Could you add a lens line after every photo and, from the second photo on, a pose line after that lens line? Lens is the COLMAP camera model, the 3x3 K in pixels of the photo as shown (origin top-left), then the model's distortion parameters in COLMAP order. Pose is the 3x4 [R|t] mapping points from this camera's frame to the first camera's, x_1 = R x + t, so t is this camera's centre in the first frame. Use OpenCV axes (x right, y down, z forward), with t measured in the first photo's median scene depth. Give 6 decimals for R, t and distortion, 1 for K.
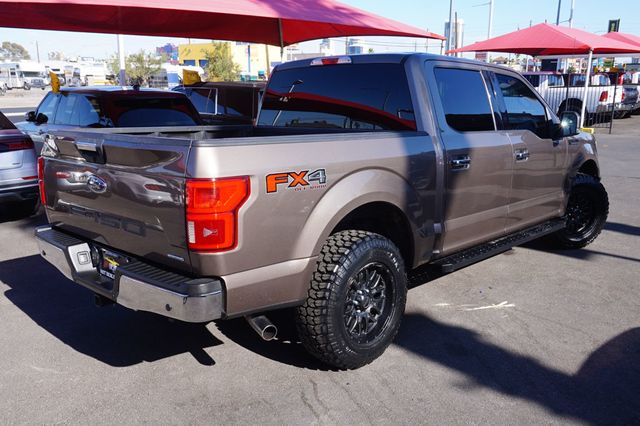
lens RADIAL K [[569.1, 0, 320.0], [0, 569.1, 213.0], [0, 0, 1]] dist [0.007548, 0.004004]
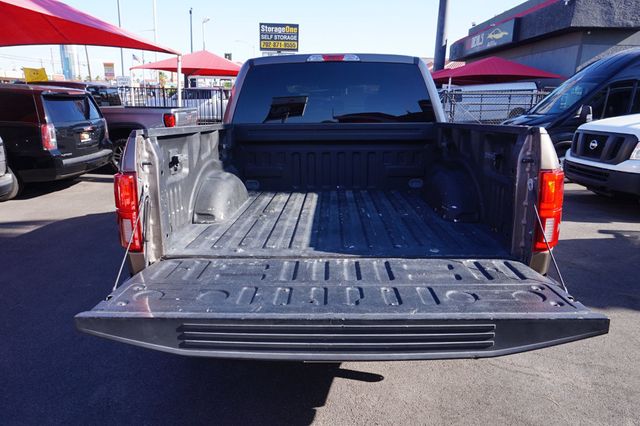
lens RADIAL K [[436.1, 0, 321.4], [0, 436.1, 211.3], [0, 0, 1]] dist [-0.059106, 0.051170]
pose [[0.743297, -0.149842, 0.651963, -0.553694], [0.129178, 0.988398, 0.079891, -0.057270], [-0.656370, 0.024836, 0.754030, 0.428528]]
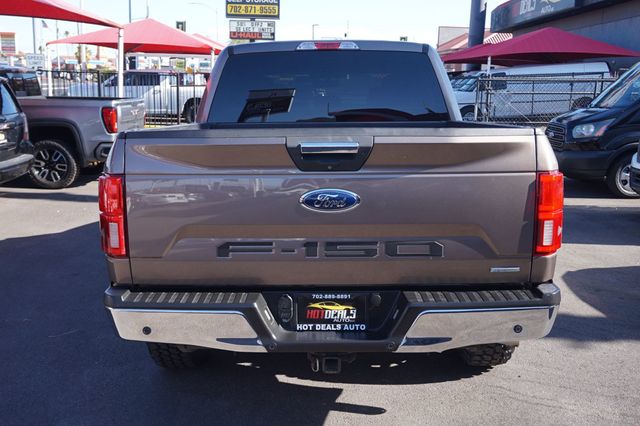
lens RADIAL K [[627.2, 0, 320.0], [0, 627.2, 213.0], [0, 0, 1]] dist [-0.024920, 0.002380]
pose [[0.734343, -0.118082, 0.668428, -0.666732], [0.130527, 0.990939, 0.031657, -0.043614], [-0.666110, 0.064001, 0.743103, 0.307659]]
